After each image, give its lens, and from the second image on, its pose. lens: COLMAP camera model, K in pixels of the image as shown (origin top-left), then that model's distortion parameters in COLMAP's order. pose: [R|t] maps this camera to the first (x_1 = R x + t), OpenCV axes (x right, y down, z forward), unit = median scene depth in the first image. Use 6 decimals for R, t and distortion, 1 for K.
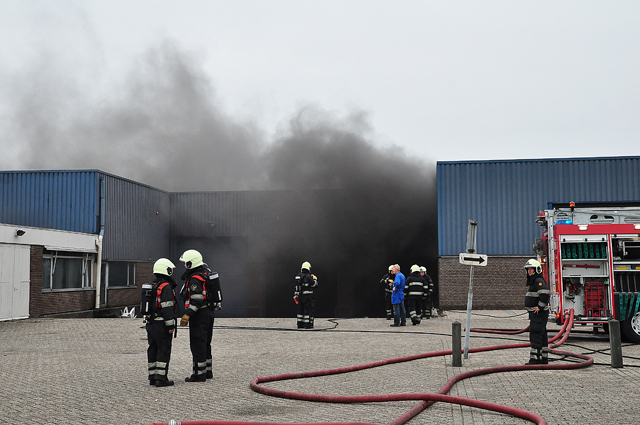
lens RADIAL K [[842.6, 0, 321.1], [0, 842.6, 215.1], [0, 0, 1]] dist [0.107026, 0.000000]
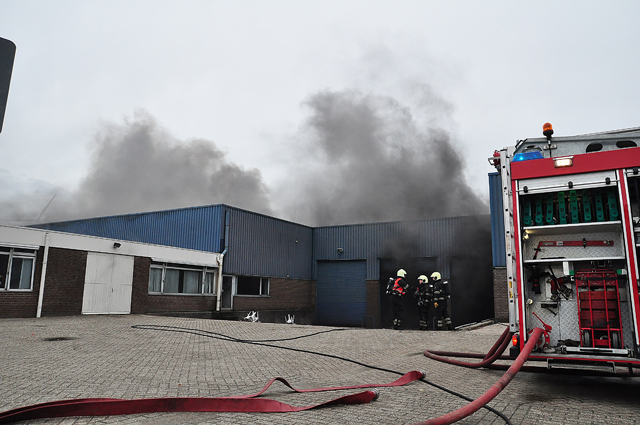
lens RADIAL K [[466.8, 0, 320.5], [0, 466.8, 208.7], [0, 0, 1]] dist [-0.107736, 0.080478]
pose [[0.911933, -0.055744, -0.406534, 0.179772], [0.005783, 0.992377, -0.123103, 0.046654], [0.410297, 0.109911, 0.905304, 0.443433]]
